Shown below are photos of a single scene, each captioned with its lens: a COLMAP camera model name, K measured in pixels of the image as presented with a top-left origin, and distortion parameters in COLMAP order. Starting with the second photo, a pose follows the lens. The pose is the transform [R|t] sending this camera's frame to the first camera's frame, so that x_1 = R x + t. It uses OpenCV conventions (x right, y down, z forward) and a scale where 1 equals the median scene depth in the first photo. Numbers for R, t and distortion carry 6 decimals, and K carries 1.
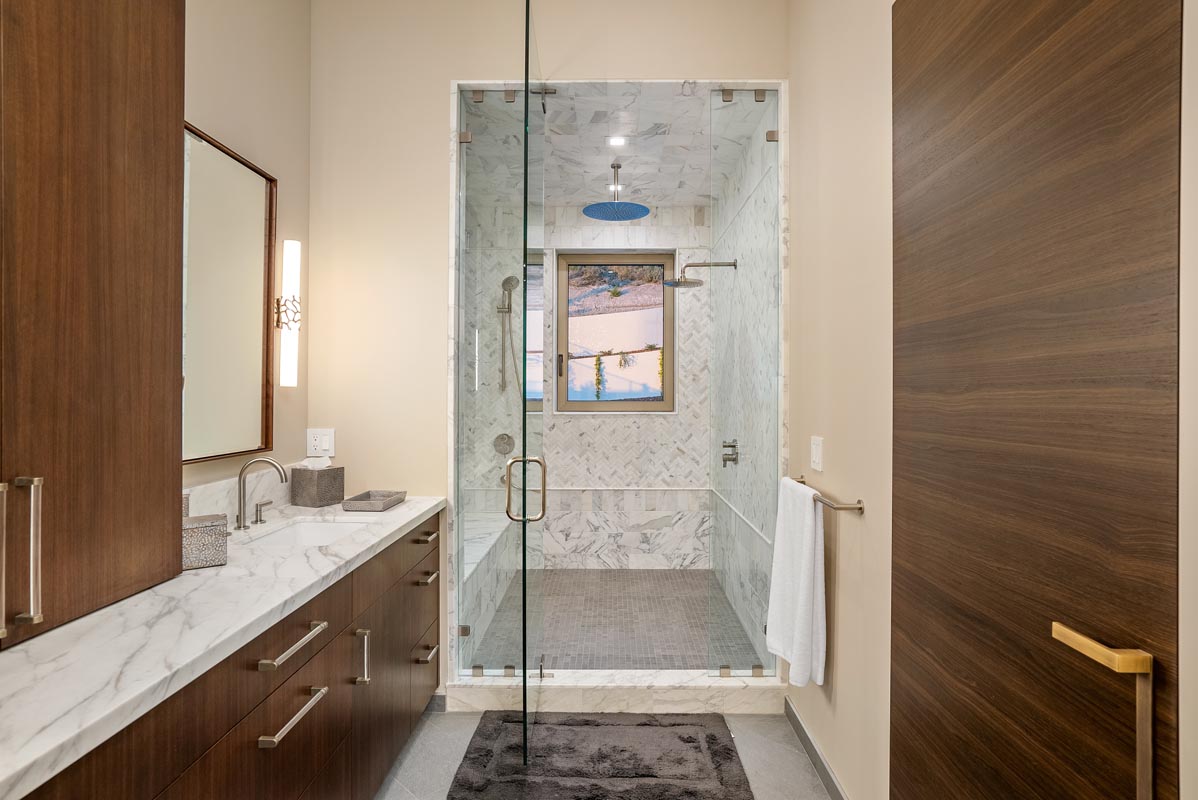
lens RADIAL K [[663.3, 0, 598.3], [0, 663.3, 393.3], [0, 0, 1]] dist [0.007620, 0.008741]
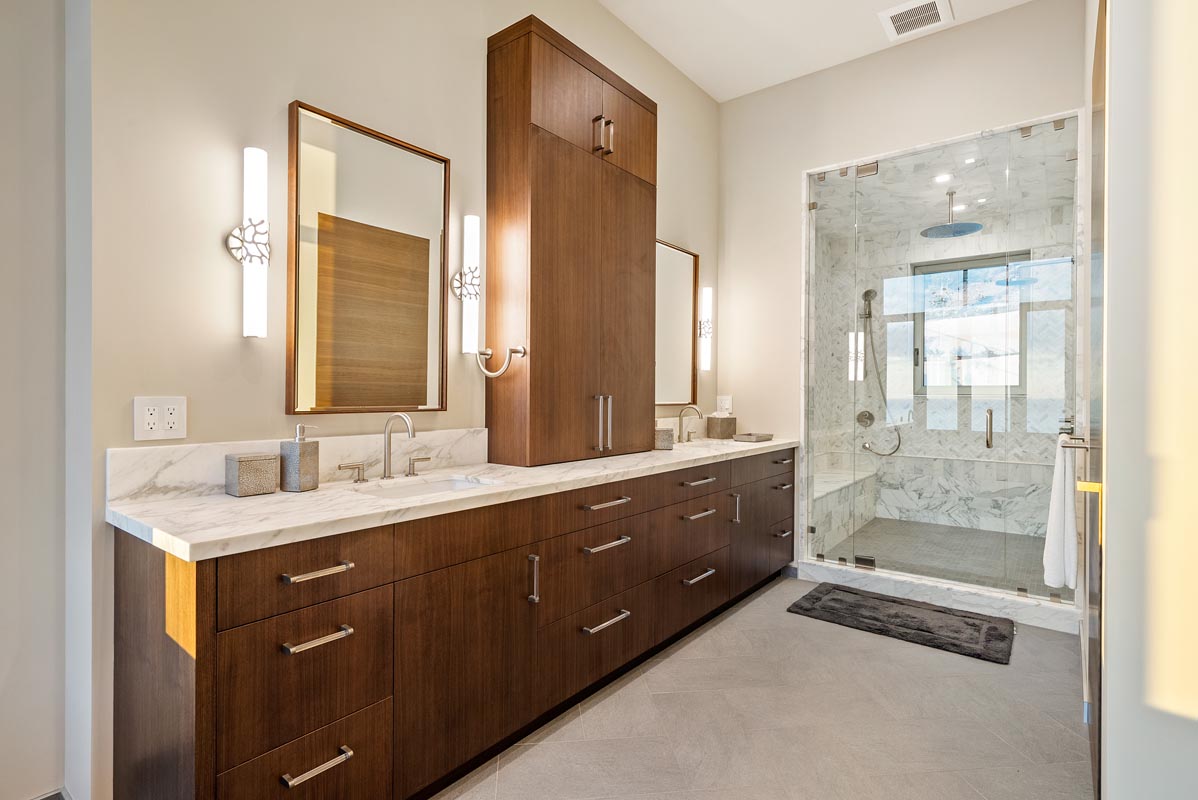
lens RADIAL K [[580.9, 0, 600.5], [0, 580.9, 394.6], [0, 0, 1]] dist [-0.004368, 0.001039]
pose [[0.795739, 0.004651, -0.605622, 0.224922], [-0.003238, 0.999989, 0.003426, 0.045819], [0.605631, -0.000765, 0.795745, -0.362822]]
